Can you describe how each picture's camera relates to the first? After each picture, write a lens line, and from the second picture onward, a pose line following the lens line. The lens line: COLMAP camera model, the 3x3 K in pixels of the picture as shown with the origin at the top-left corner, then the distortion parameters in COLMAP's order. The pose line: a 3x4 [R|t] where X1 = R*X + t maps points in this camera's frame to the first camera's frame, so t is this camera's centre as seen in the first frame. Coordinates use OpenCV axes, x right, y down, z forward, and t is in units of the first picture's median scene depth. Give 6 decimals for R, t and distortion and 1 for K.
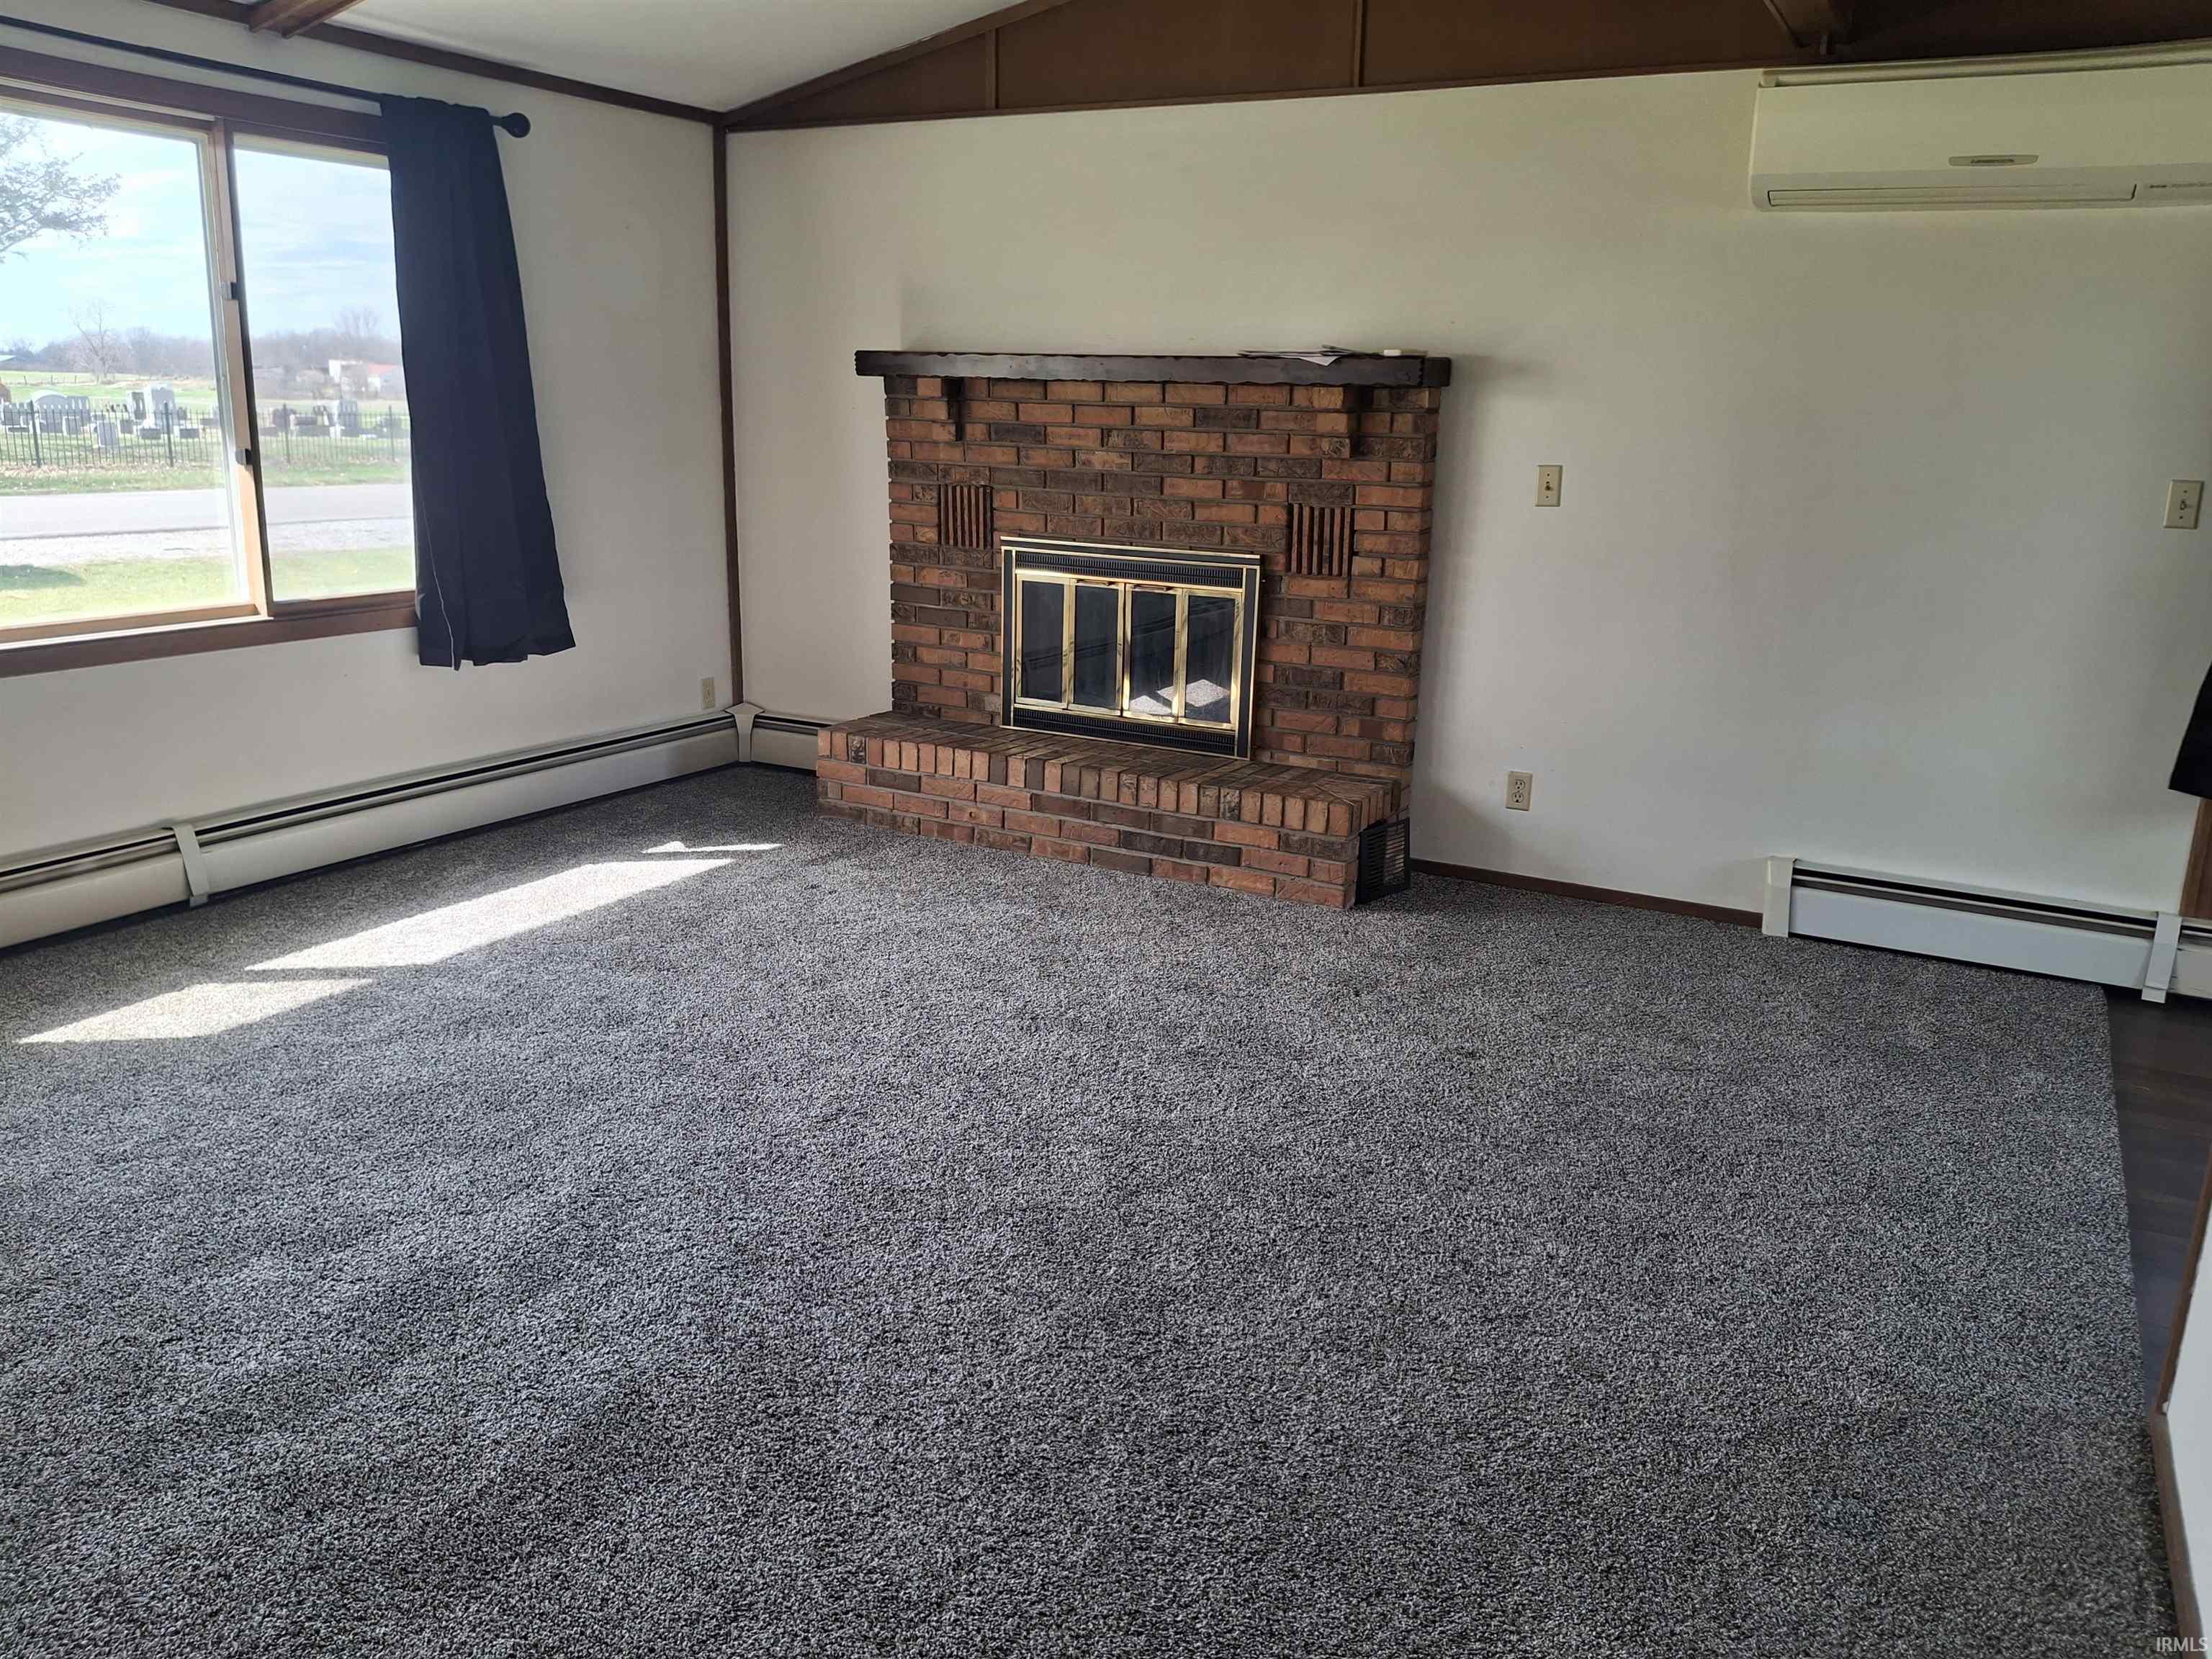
lens RADIAL K [[1625.3, 0, 1106.0], [0, 1625.3, 829.5], [0, 0, 1]] dist [0.099121, -0.191097]
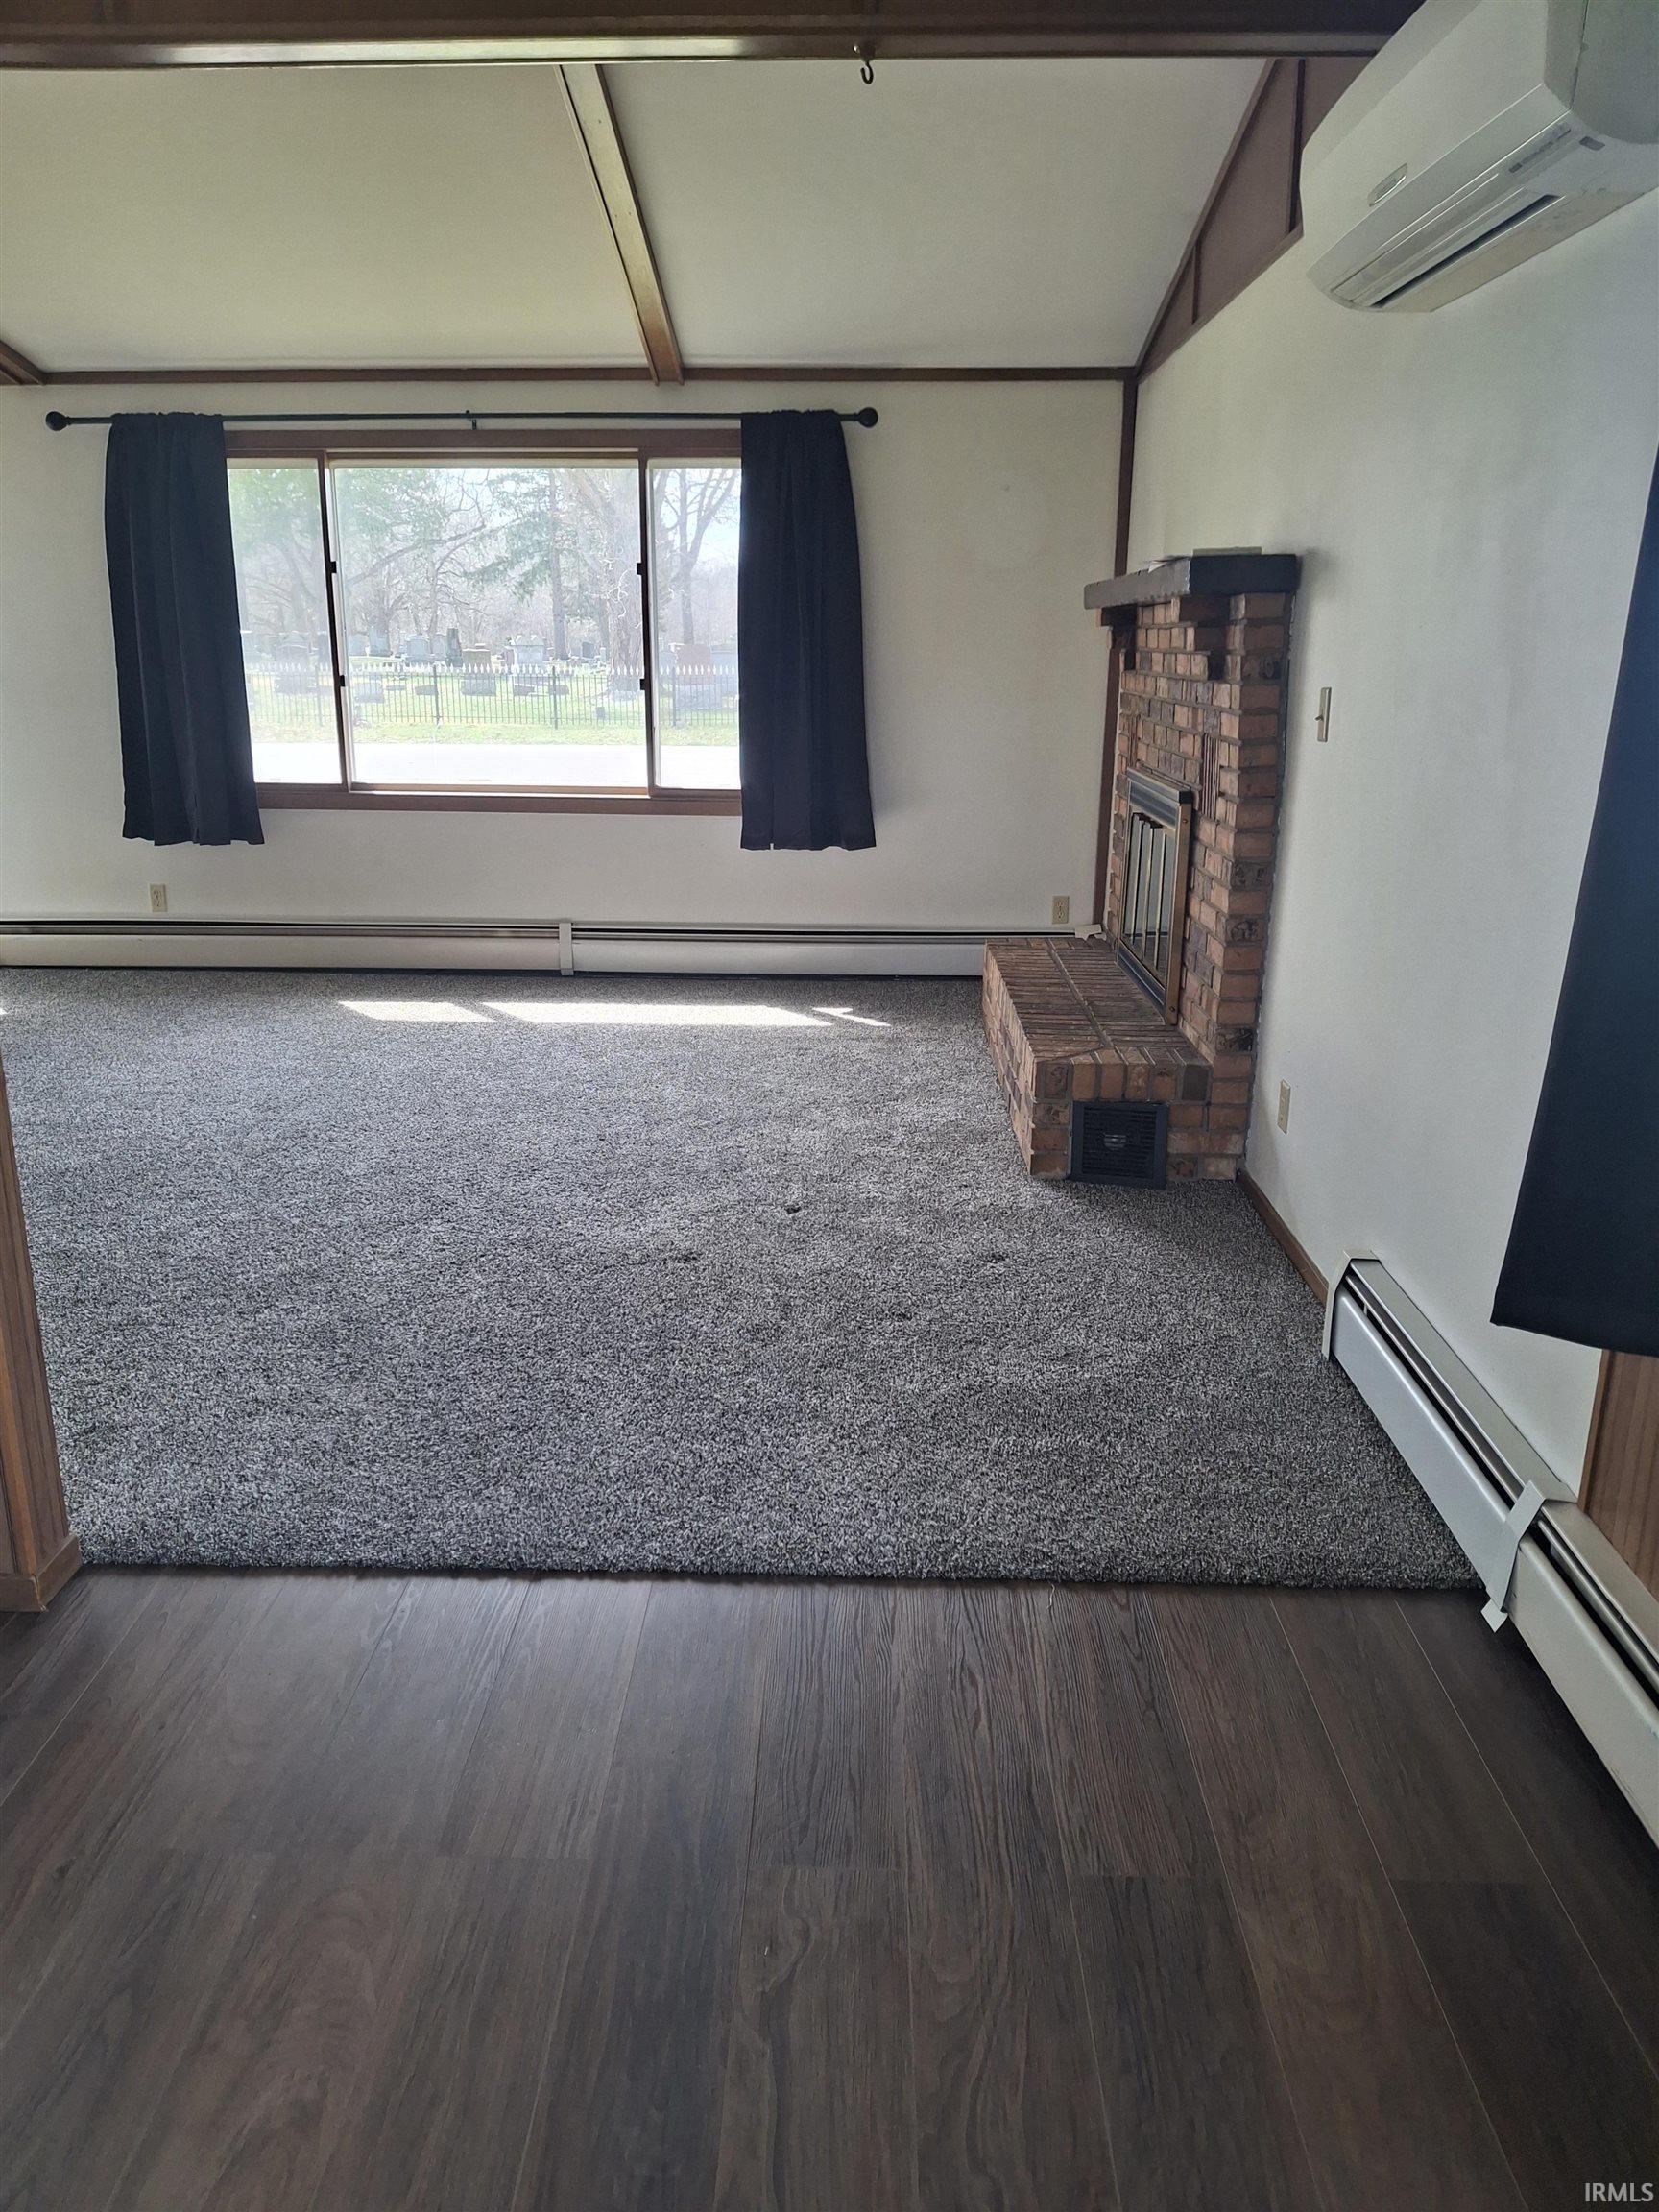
lens RADIAL K [[1610.0, 0, 835.3], [0, 1610.0, 1155.1], [0, 0, 1]] dist [0.100667, -0.218186]
pose [[0.465576, 0.242947, -0.851009, 0.812780], [-0.215474, 0.963765, 0.157254, -0.076605], [0.858377, 0.110156, 0.501054, 0.416138]]
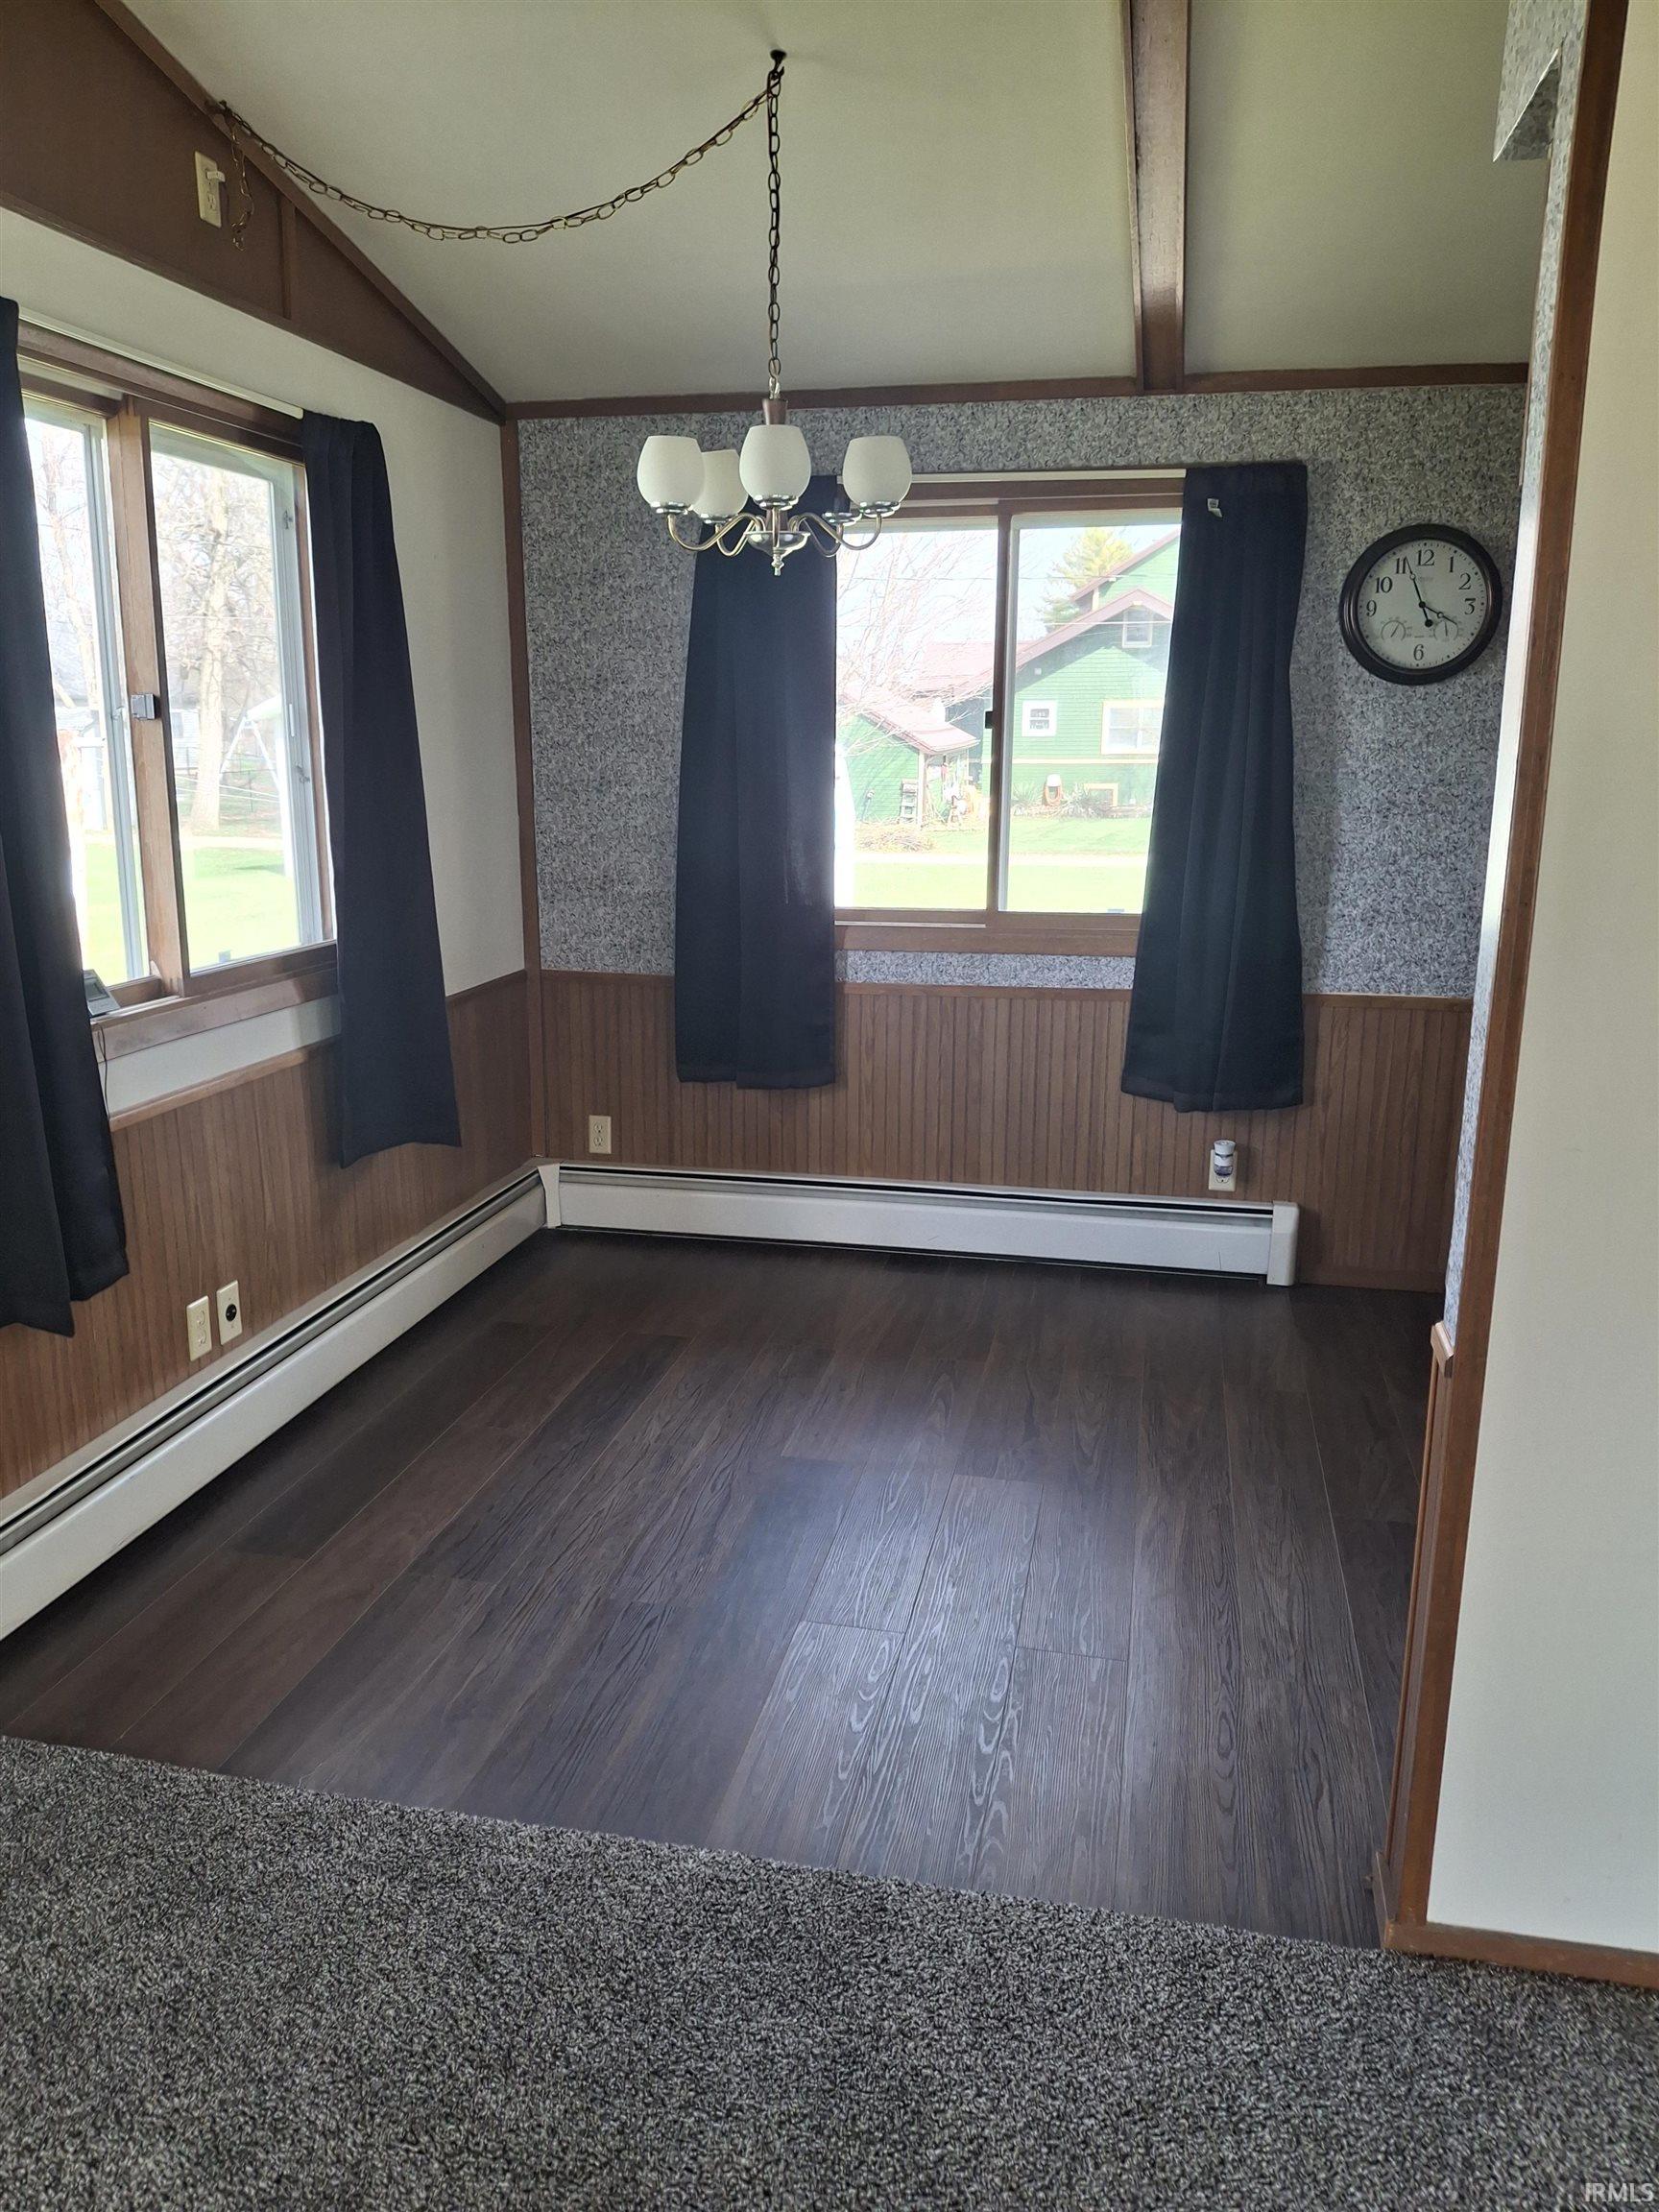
lens RADIAL K [[1648.2, 0, 829.5], [0, 1648.2, 1106.0], [0, 0, 1]] dist [0.121297, -0.196441]
pose [[-0.289115, -0.235758, 0.927810, 0.003599], [0.228215, 0.924282, 0.305975, -0.182430], [-0.929694, 0.300202, -0.213421, 0.636623]]
